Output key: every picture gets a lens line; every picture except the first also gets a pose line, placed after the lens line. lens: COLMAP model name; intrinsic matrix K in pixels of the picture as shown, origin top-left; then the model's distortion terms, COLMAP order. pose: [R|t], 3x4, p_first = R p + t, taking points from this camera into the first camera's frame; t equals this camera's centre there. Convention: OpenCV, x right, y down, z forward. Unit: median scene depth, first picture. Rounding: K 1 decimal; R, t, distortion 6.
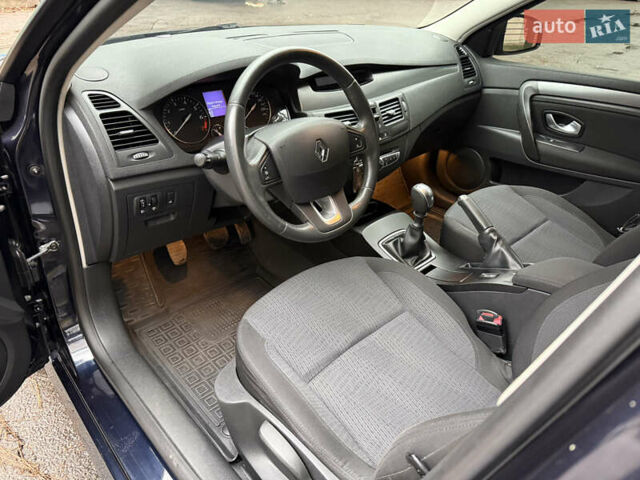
lens RADIAL K [[460.0, 0, 320.0], [0, 460.0, 240.0], [0, 0, 1]] dist [0.024556, -0.030354]
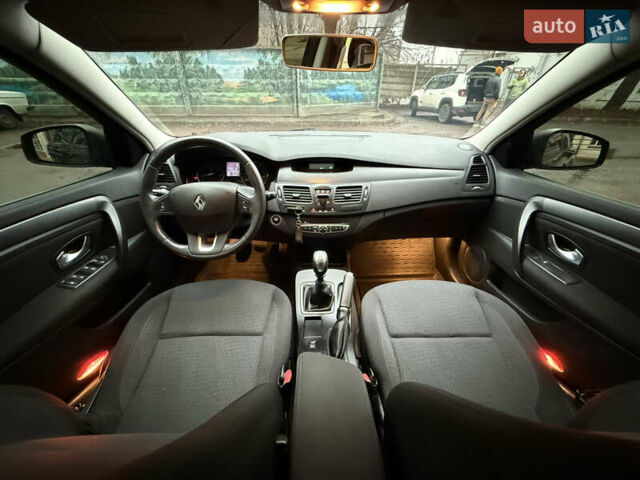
lens RADIAL K [[258.0, 0, 320.0], [0, 258.0, 240.0], [0, 0, 1]] dist [0.001233, -0.000079]
pose [[0.737300, 0.294581, -0.607957, 0.673819], [-0.325399, 0.943506, 0.062542, -0.204343], [0.592034, 0.151716, 0.791503, 0.452639]]
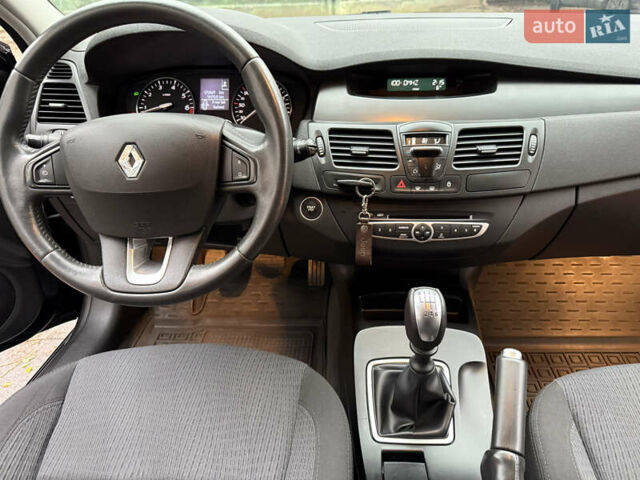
lens RADIAL K [[461.7, 0, 321.8], [0, 461.7, 242.0], [0, 0, 1]] dist [0.004378, -0.005895]
pose [[0.667608, 0.294670, -0.683717, 0.493375], [-0.332517, 0.939672, 0.080299, -0.179403], [0.666132, 0.173740, 0.725315, 0.580799]]
